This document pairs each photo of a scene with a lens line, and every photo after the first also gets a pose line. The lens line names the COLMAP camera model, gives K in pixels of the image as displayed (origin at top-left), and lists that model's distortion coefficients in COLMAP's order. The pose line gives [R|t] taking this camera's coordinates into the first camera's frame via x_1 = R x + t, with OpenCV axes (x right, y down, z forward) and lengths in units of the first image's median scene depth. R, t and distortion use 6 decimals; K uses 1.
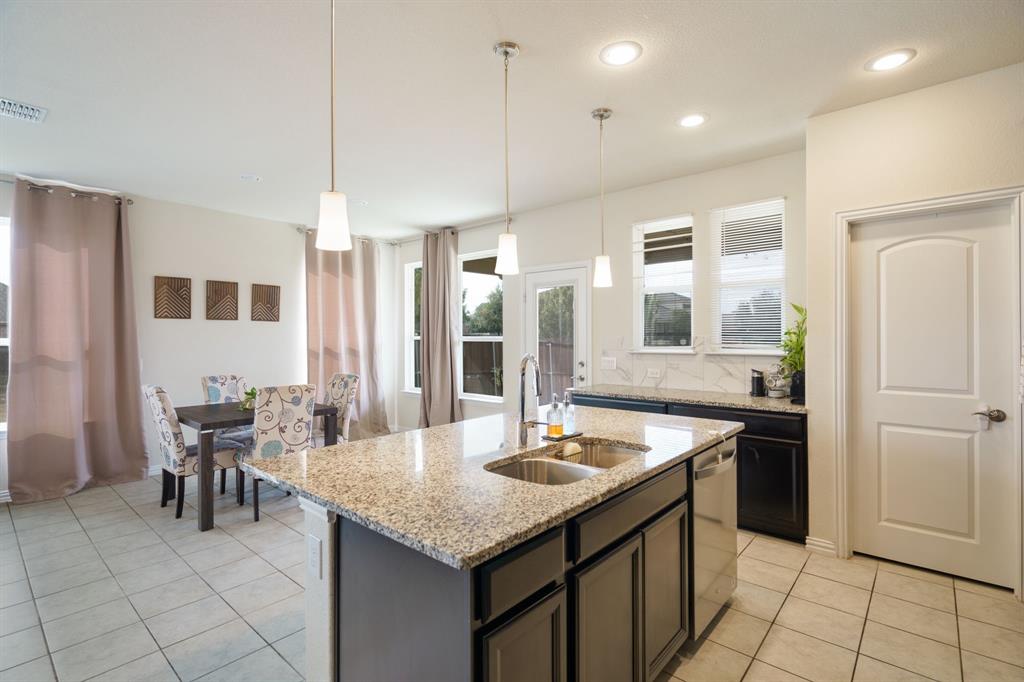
lens RADIAL K [[548.6, 0, 508.0], [0, 548.6, 341.5], [0, 0, 1]] dist [0.002867, 0.000800]
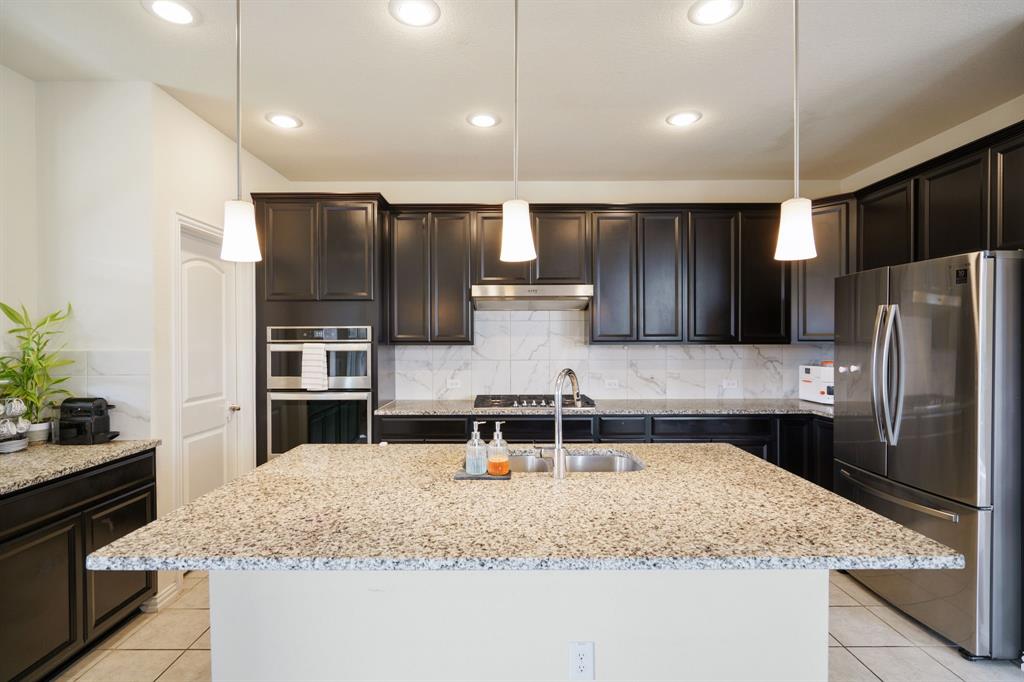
lens RADIAL K [[474.3, 0, 512.4], [0, 474.3, 339.5], [0, 0, 1]] dist [-0.001949, -0.000060]
pose [[-0.686859, 0.008739, 0.726738, -0.281833], [0.012009, 0.999928, -0.000673, -0.015628], [-0.726691, 0.008265, -0.686914, 0.934553]]
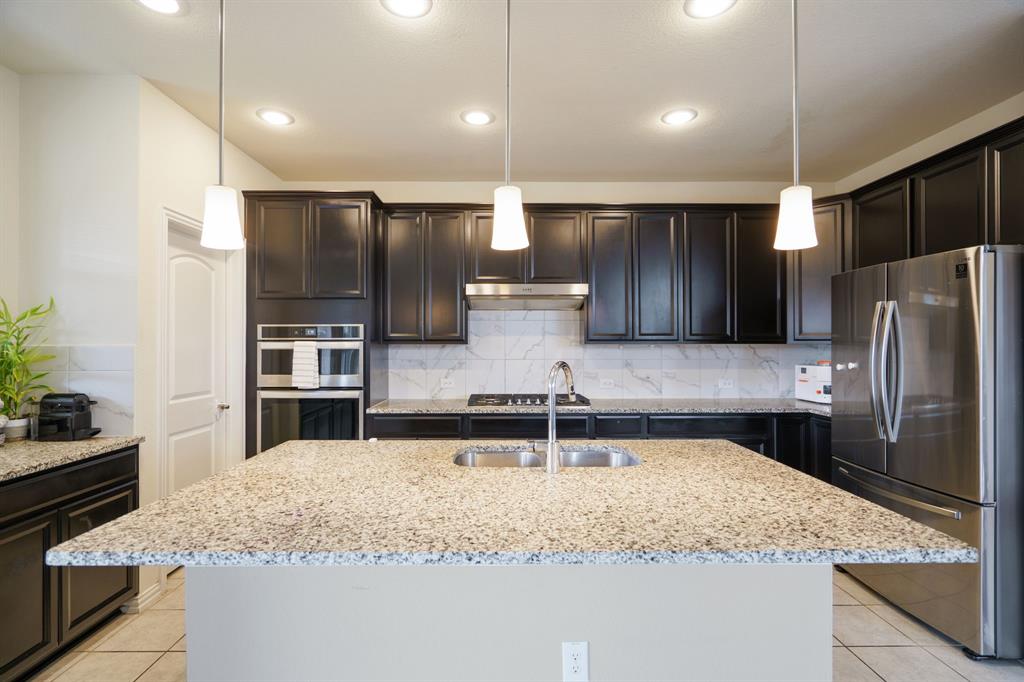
lens RADIAL K [[474.3, 0, 510.4], [0, 474.3, 342.0], [0, 0, 1]] dist [-0.001949, -0.000060]
pose [[-0.690960, 0.008635, 0.722841, -0.275727], [0.011551, 0.999933, -0.000904, -0.007680], [-0.722800, 0.007725, -0.691014, 0.925935]]
